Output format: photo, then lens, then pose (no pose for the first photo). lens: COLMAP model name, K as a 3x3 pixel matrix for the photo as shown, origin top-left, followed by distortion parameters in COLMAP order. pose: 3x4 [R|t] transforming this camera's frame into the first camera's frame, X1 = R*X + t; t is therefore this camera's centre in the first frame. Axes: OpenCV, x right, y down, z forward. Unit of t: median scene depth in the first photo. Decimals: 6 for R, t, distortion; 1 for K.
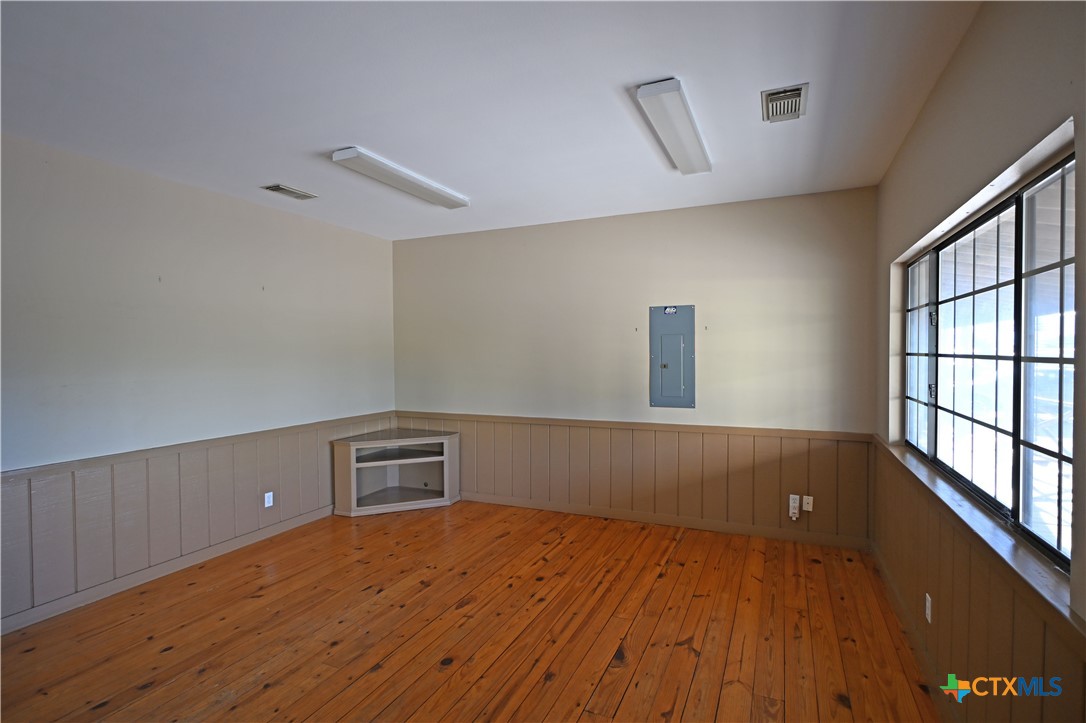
lens RADIAL K [[531.1, 0, 545.4], [0, 531.1, 361.1], [0, 0, 1]] dist [0.000634, 0.001622]
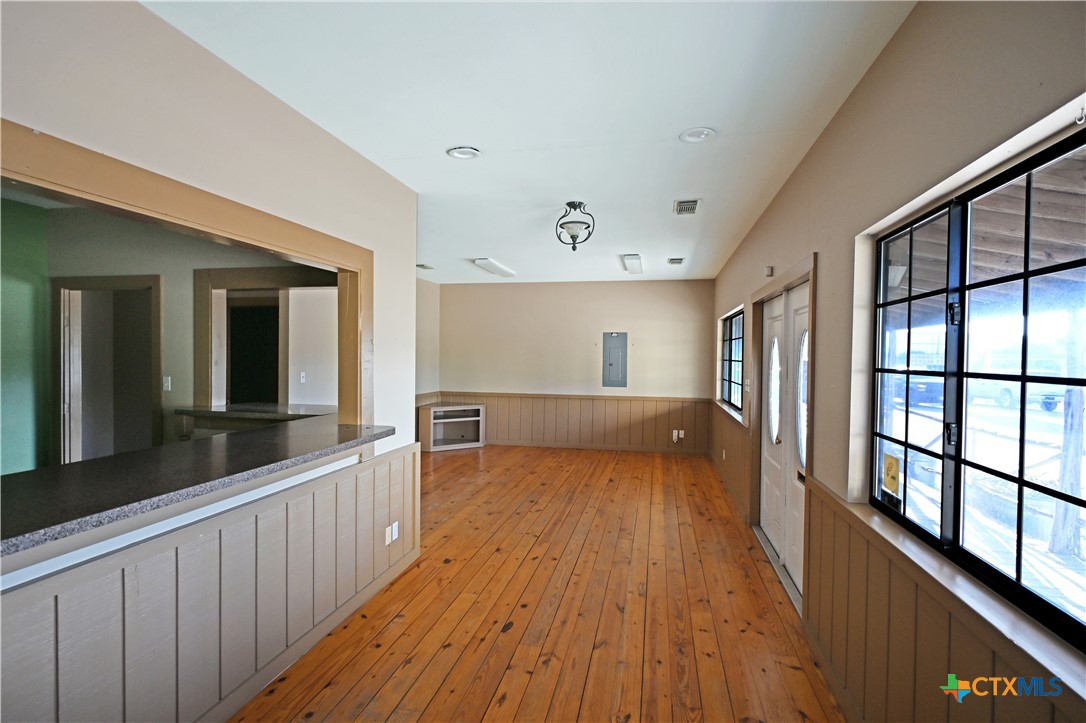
lens RADIAL K [[531.1, 0, 543.7], [0, 531.1, 361.5], [0, 0, 1]] dist [0.000634, 0.001622]
pose [[0.978445, 0.015107, 0.205954, -0.388303], [-0.014160, 0.999881, -0.006074, 0.013432], [-0.206021, 0.003027, 0.978543, -0.767723]]
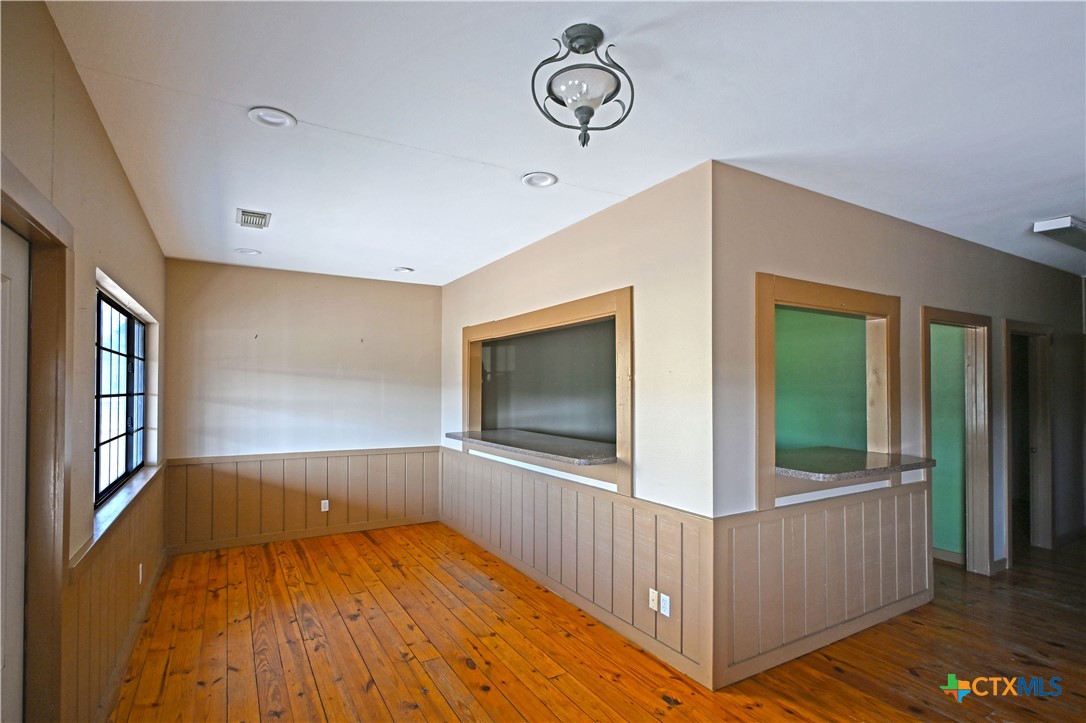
lens RADIAL K [[531.1, 0, 570.4], [0, 531.1, 384.9], [0, 0, 1]] dist [0.000634, 0.001622]
pose [[-0.544553, -0.000887, -0.838726, 0.740031], [-0.013284, 0.999883, 0.007568, -0.032701], [0.838621, 0.015263, -0.544501, 1.393669]]
